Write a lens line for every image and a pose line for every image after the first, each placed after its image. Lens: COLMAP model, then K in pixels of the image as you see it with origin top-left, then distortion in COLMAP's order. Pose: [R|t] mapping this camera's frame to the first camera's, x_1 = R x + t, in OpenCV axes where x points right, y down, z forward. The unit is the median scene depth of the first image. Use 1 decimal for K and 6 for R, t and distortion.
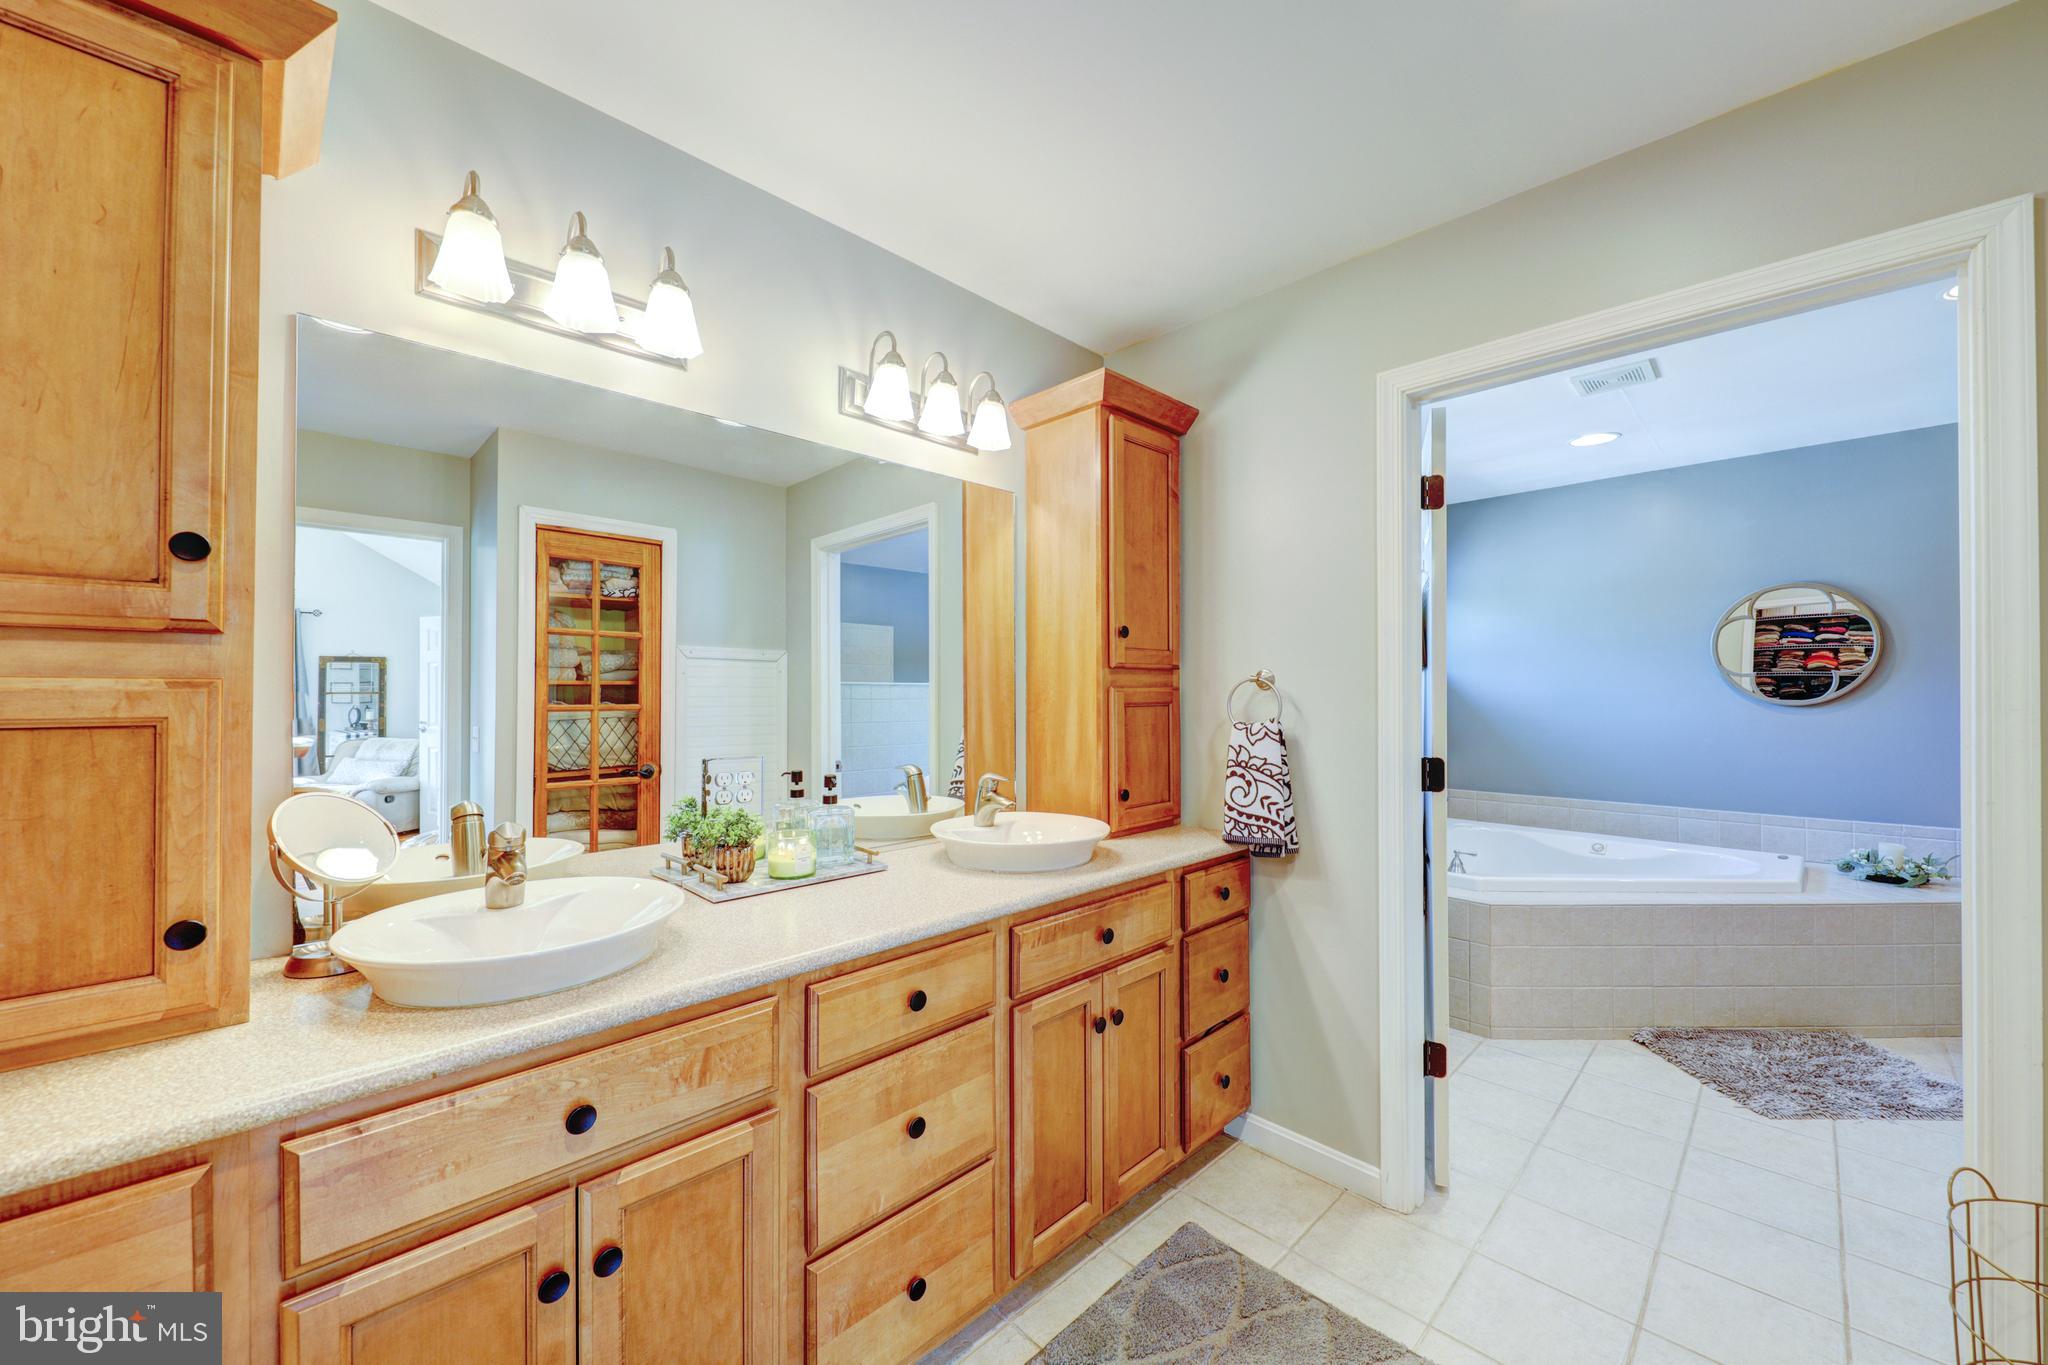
lens RADIAL K [[784.4, 0, 1034.5], [0, 784.4, 687.9], [0, 0, 1]] dist [0.007542, -0.002076]
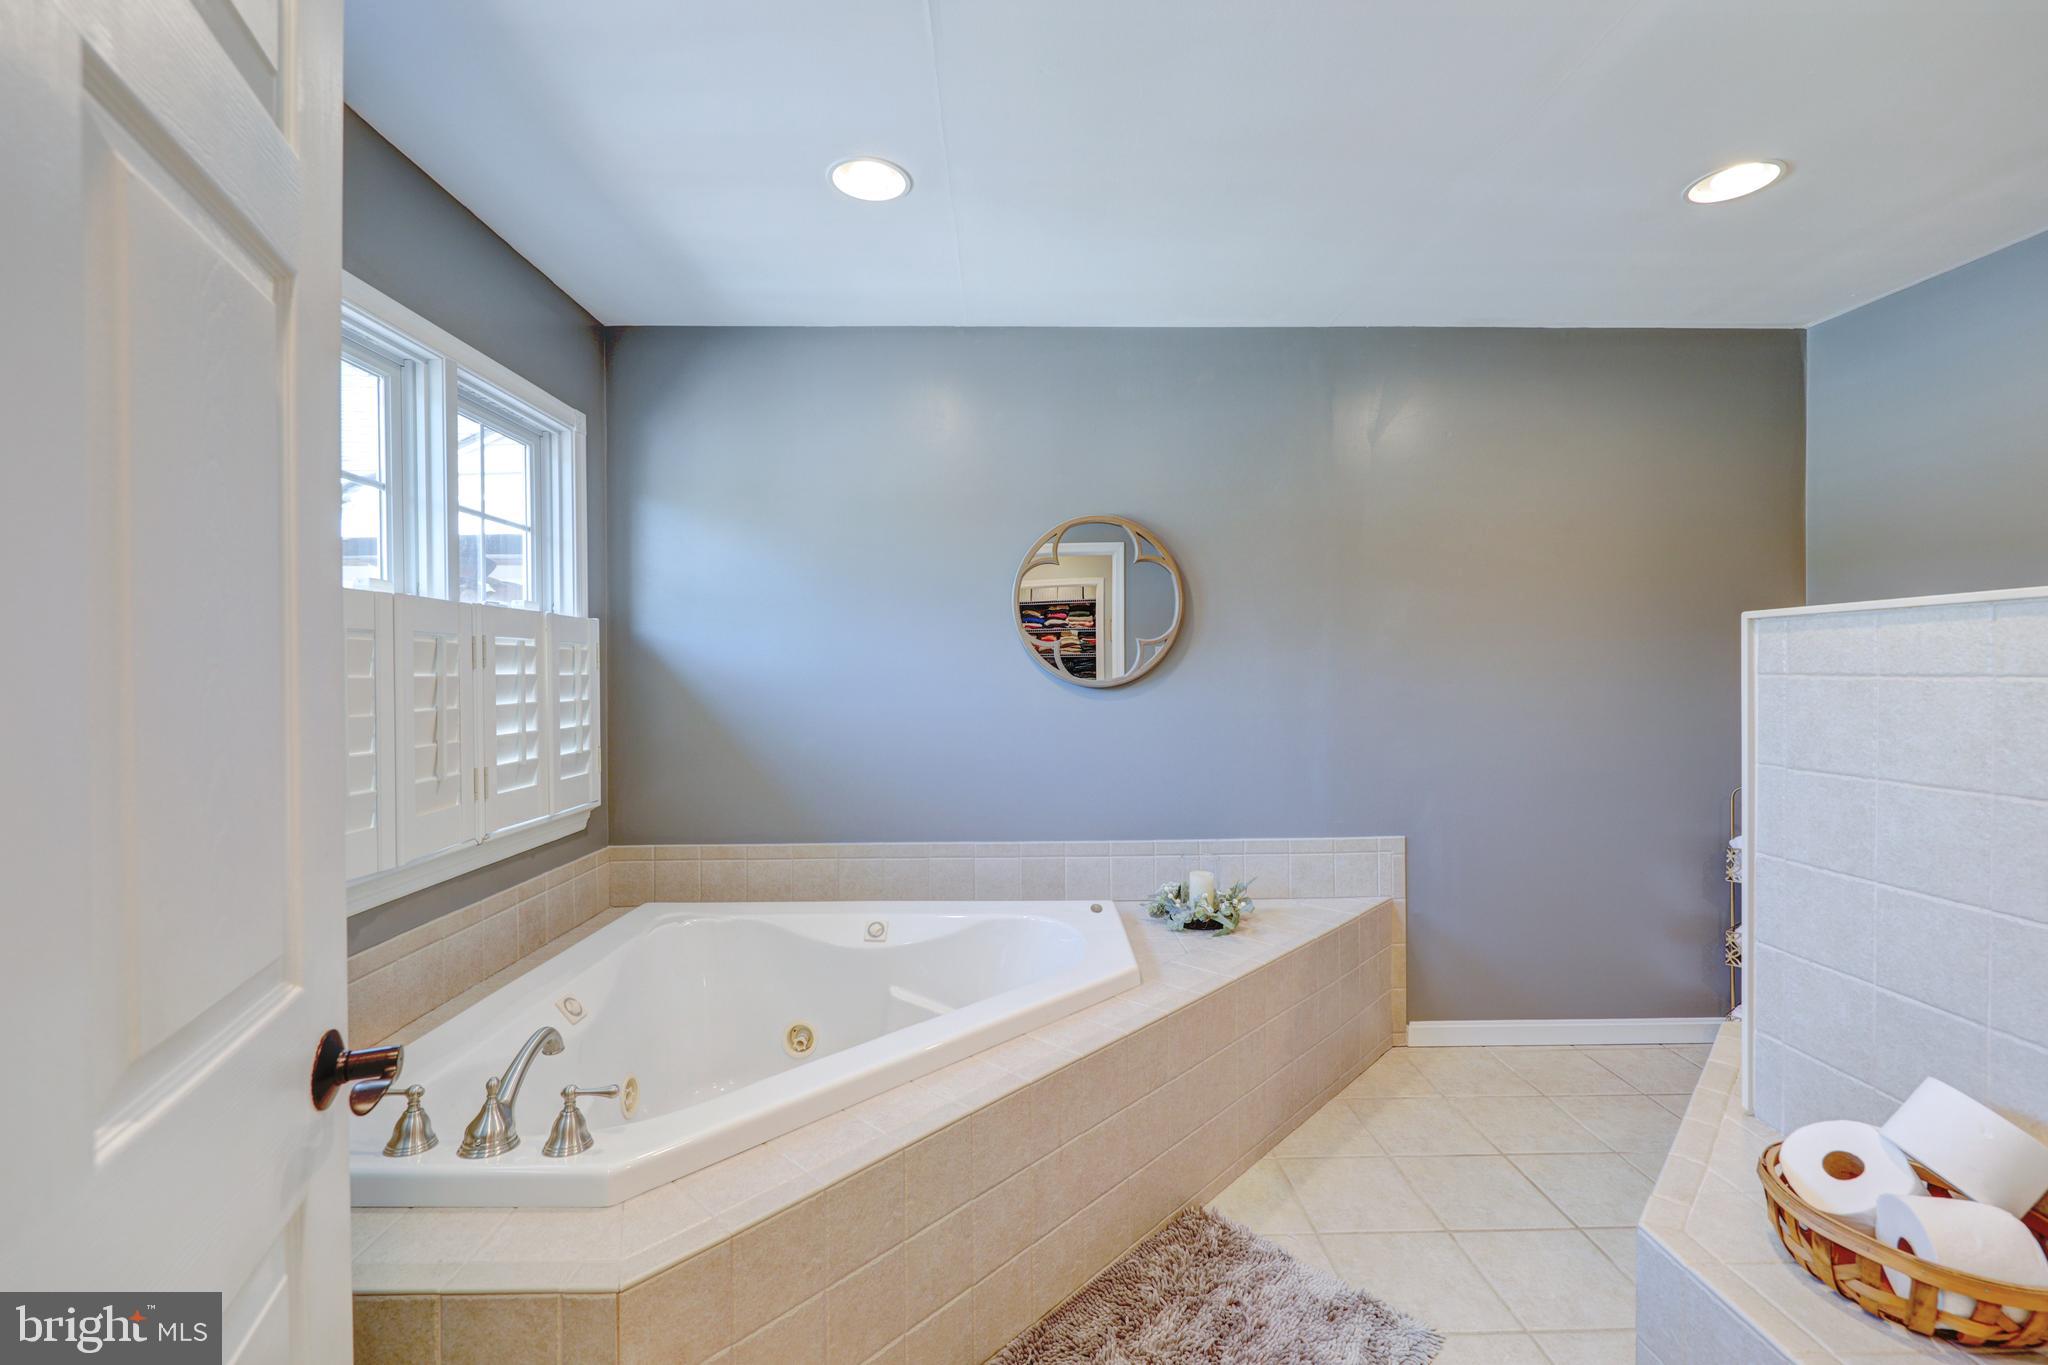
lens RADIAL K [[870.9, 0, 1030.9], [0, 870.9, 685.0], [0, 0, 1]] dist [-0.000693, -0.000019]
pose [[0.698737, -0.006927, 0.715345, 0.627607], [-0.004225, 0.999896, 0.013808, 0.018132], [-0.715366, -0.012671, 0.698635, 0.876946]]
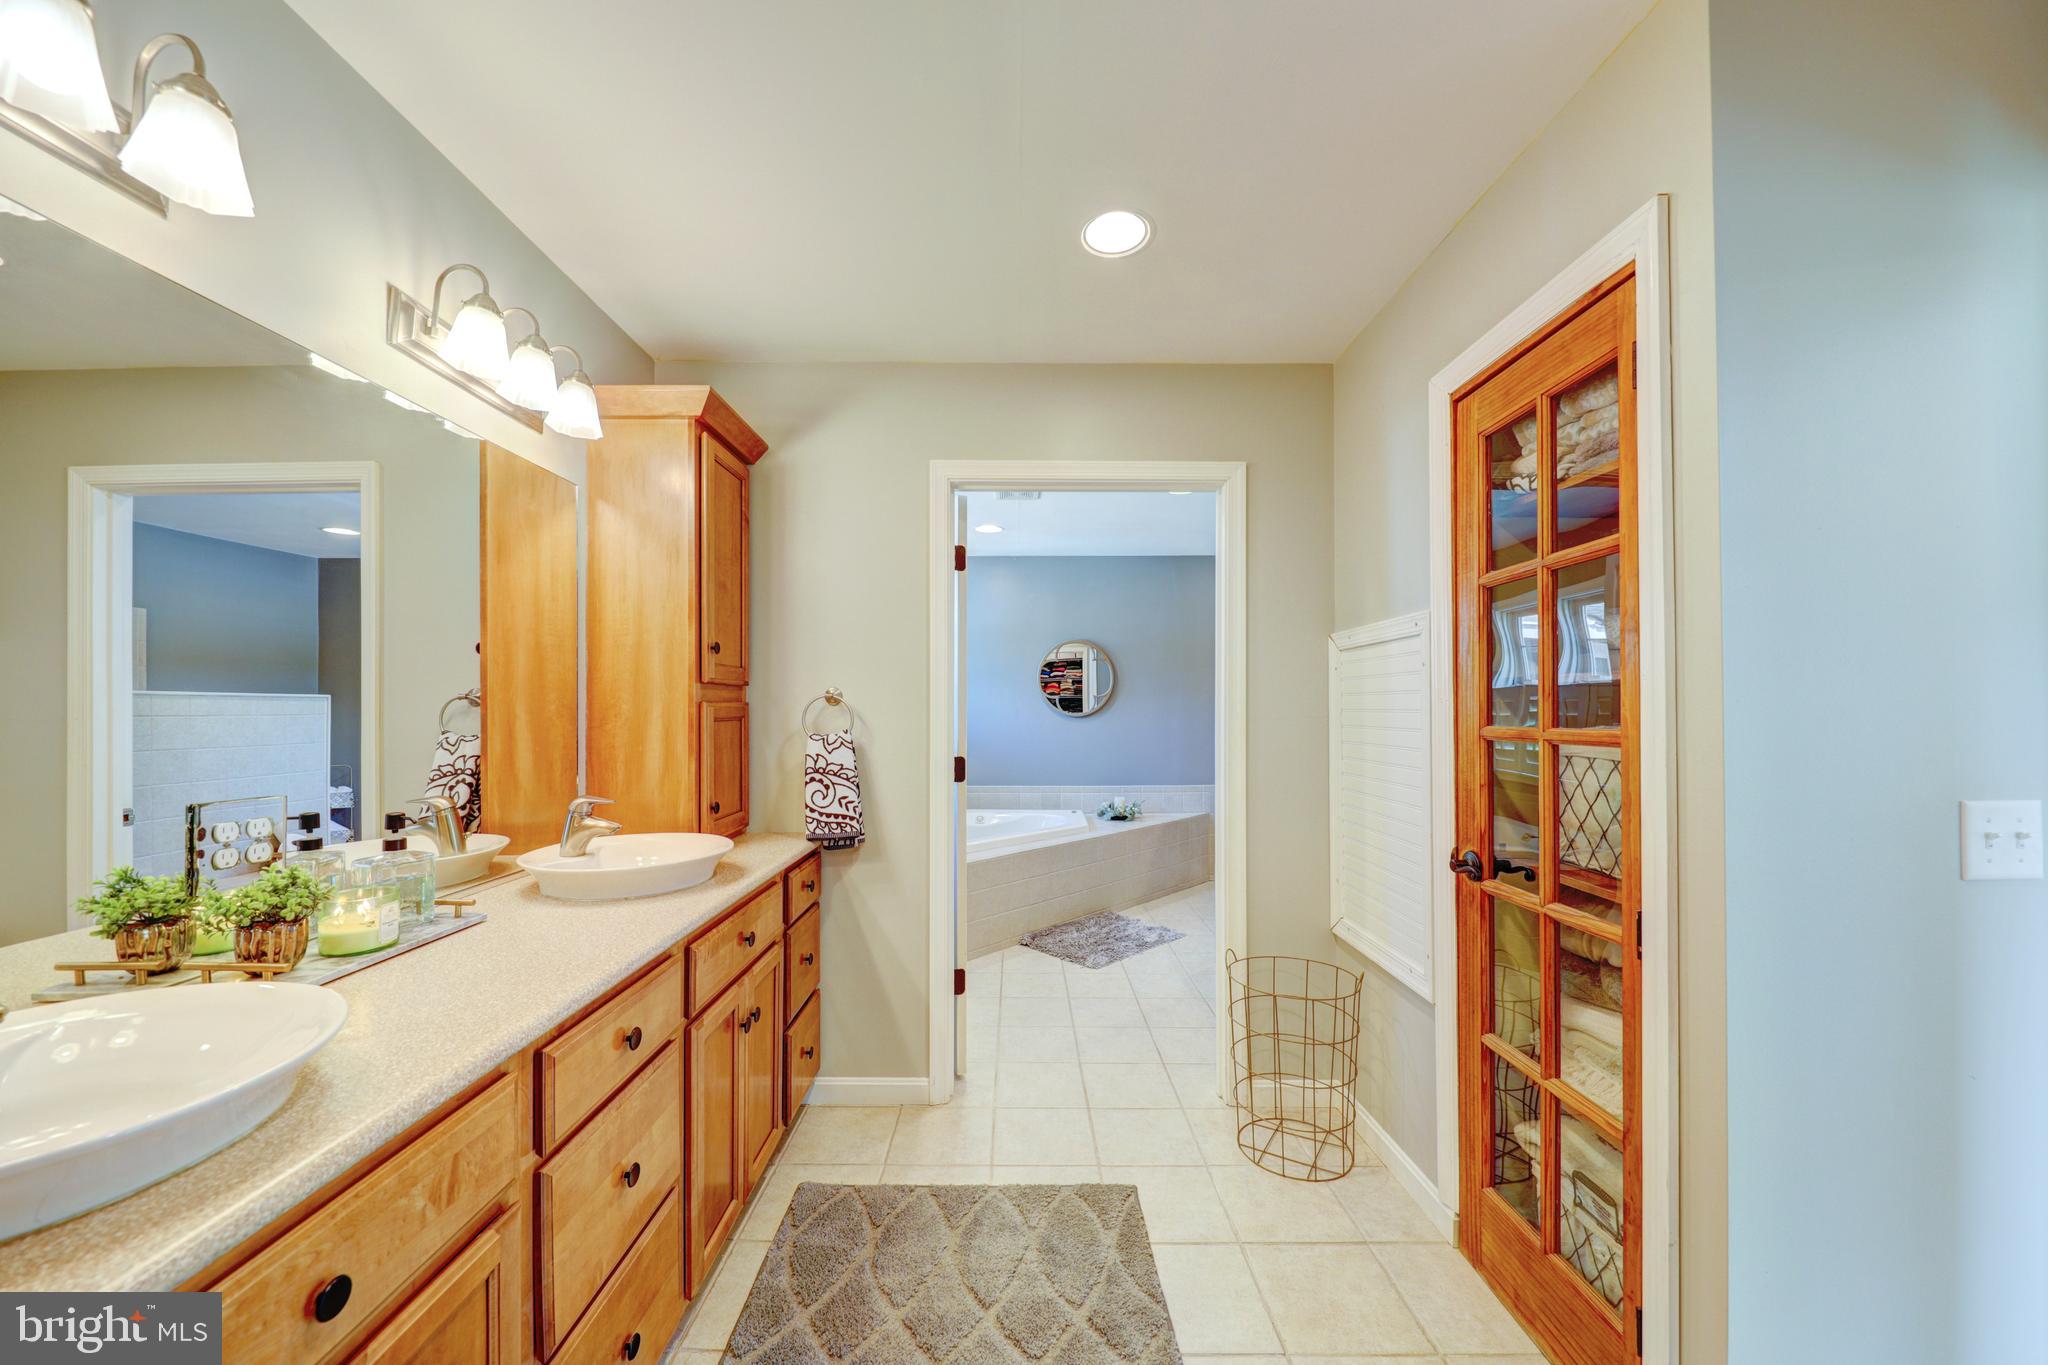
lens RADIAL K [[733.7, 0, 1033.7], [0, 733.7, 706.9], [0, 0, 1]] dist [0.001789, -0.000873]
pose [[0.700706, 0.002668, 0.713445, -0.282216], [-0.005132, 0.999986, 0.001301, 0.001955], [-0.713431, -0.004573, 0.700710, 0.036524]]
